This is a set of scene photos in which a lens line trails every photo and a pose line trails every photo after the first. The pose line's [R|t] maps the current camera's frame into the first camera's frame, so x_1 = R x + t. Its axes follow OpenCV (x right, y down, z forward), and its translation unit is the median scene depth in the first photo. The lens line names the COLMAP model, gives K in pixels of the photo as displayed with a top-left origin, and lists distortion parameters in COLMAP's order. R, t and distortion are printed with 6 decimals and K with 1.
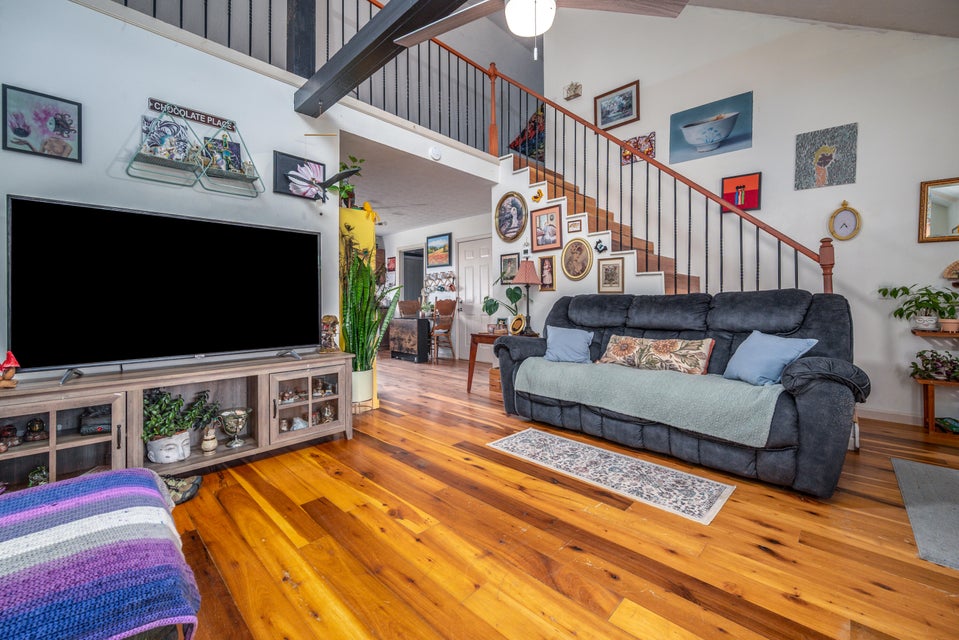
lens RADIAL K [[383.1, 0, 482.0], [0, 383.1, 303.0], [0, 0, 1]] dist [-0.001625, -0.000258]
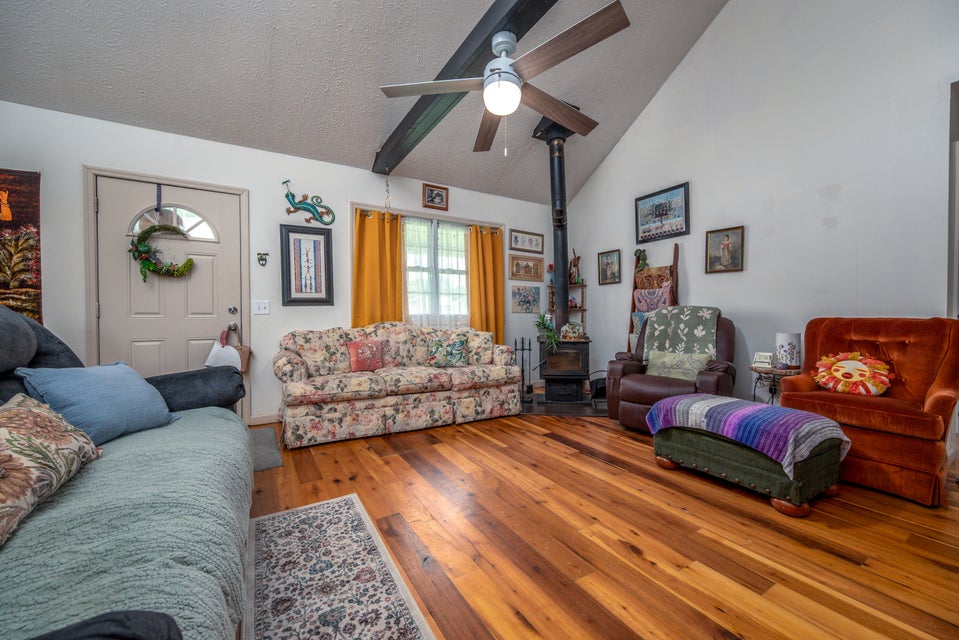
lens RADIAL K [[378.0, 0, 480.8], [0, 378.0, 320.6], [0, 0, 1]] dist [-0.000267, -0.000321]
pose [[-0.968074, 0.002578, 0.250650, -0.076902], [0.007177, 0.999822, 0.017434, -0.001905], [-0.250561, 0.018676, -0.967921, 1.377612]]
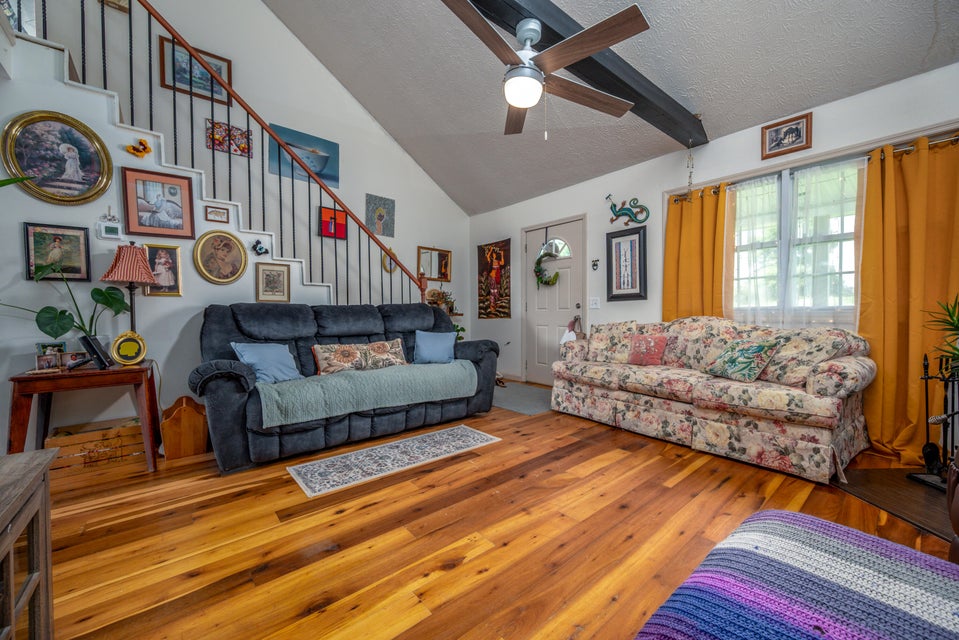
lens RADIAL K [[378.0, 0, 480.8], [0, 378.0, 320.6], [0, 0, 1]] dist [-0.000267, -0.000321]
pose [[0.107983, -0.021922, 0.993911, -0.724375], [0.010097, 0.999729, 0.020954, 0.006256], [-0.994101, 0.007773, 0.108175, 0.600373]]
